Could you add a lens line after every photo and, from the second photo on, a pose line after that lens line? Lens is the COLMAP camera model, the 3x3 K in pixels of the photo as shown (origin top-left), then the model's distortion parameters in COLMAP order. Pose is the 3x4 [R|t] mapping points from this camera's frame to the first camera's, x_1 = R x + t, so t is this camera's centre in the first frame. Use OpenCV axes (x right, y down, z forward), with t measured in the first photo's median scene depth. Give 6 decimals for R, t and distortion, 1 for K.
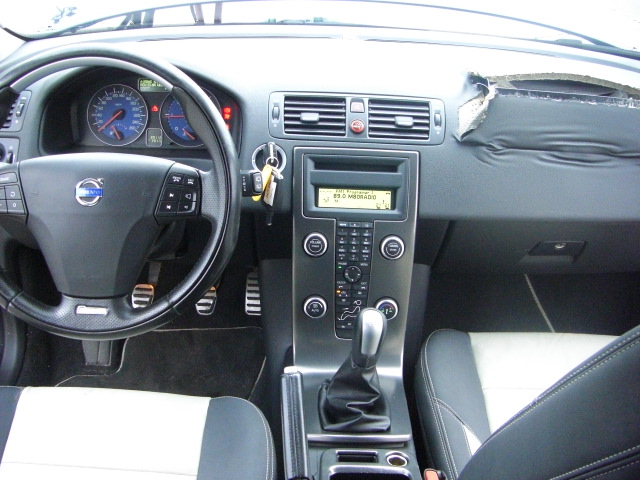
lens RADIAL K [[720.2, 0, 306.9], [0, 720.2, 241.5], [0, 0, 1]] dist [-0.193301, 0.146993]
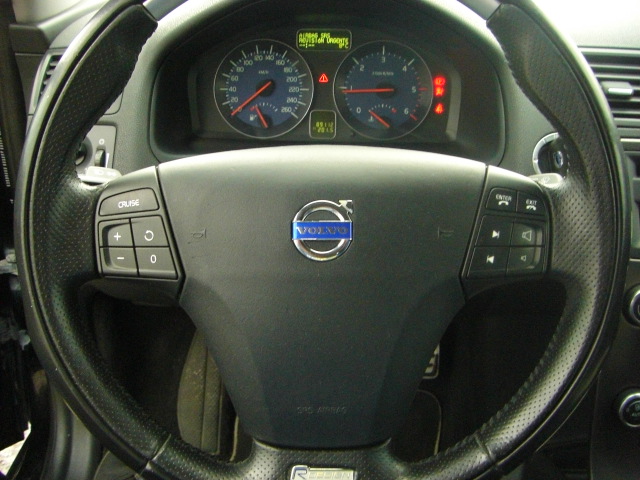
lens RADIAL K [[720.2, 0, 306.9], [0, 720.2, 241.5], [0, 0, 1]] dist [-0.193301, 0.146993]
pose [[0.999658, -0.013861, -0.022170, -0.247303], [0.013851, 0.999904, -0.000608, -0.050073], [0.022176, 0.000301, 0.999754, 0.426186]]
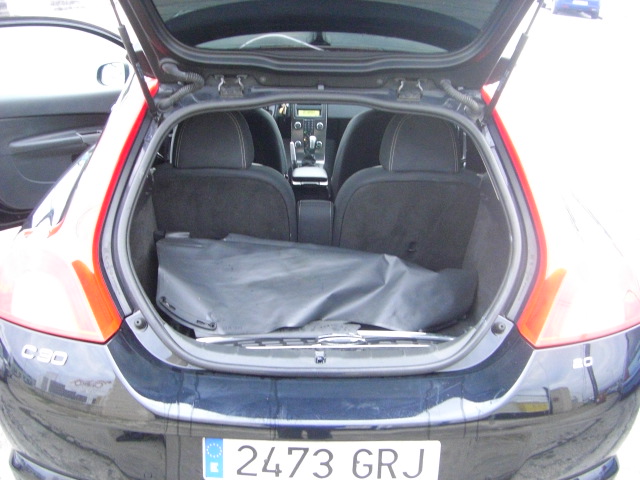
lens RADIAL K [[720.2, 0, 306.9], [0, 720.2, 241.5], [0, 0, 1]] dist [-0.193301, 0.146993]
pose [[0.999751, -0.016071, 0.015473, -0.006155], [0.017111, 0.997430, -0.069570, 0.794781], [-0.014315, 0.069818, 0.997457, -2.385257]]
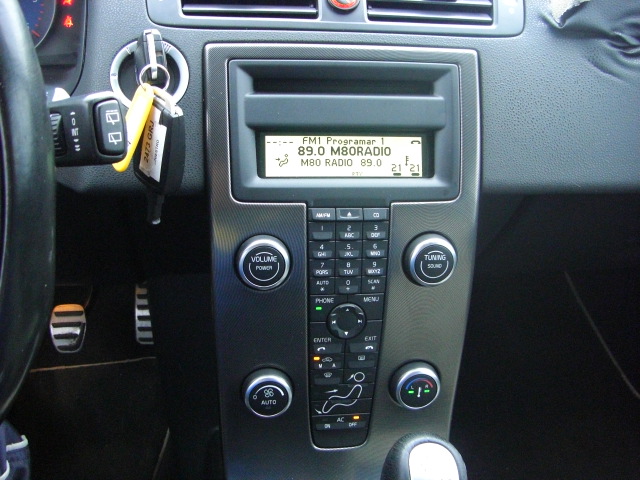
lens RADIAL K [[720.2, 0, 306.9], [0, 720.2, 241.5], [0, 0, 1]] dist [-0.193301, 0.146993]
pose [[0.991385, -0.049665, 0.121202, -0.014511], [0.040128, 0.995995, 0.079899, -0.042780], [-0.124685, -0.074347, 0.989407, 0.551900]]
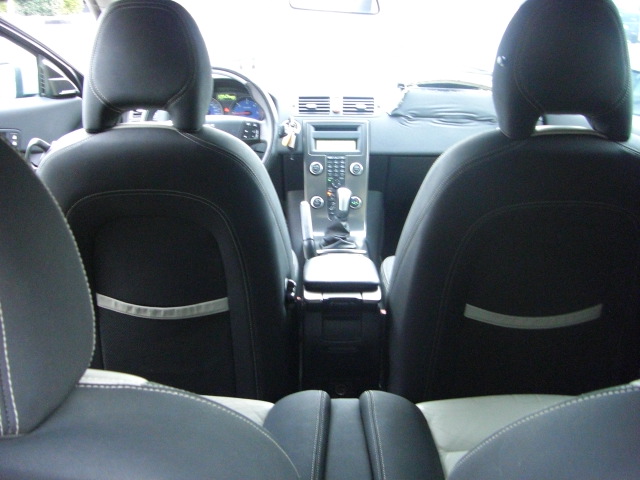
lens RADIAL K [[720.2, 0, 306.9], [0, 720.2, 241.5], [0, 0, 1]] dist [-0.193301, 0.146993]
pose [[0.999475, -0.028184, -0.015997, 0.012714], [0.026029, 0.992209, -0.121835, 0.425946], [0.019306, 0.121355, 0.992421, -0.869544]]
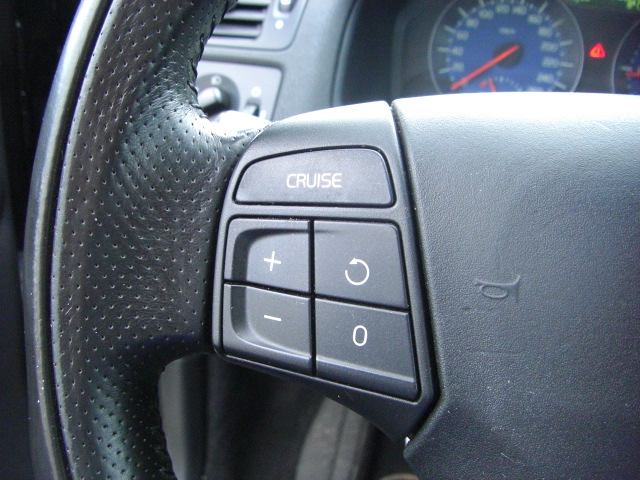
lens RADIAL K [[720.2, 0, 306.9], [0, 720.2, 241.5], [0, 0, 1]] dist [-0.193301, 0.146993]
pose [[0.971278, 0.123626, -0.203309, -0.321868], [-0.129975, 0.991352, -0.018125, -0.056776], [0.199310, 0.044029, 0.978947, 0.664523]]
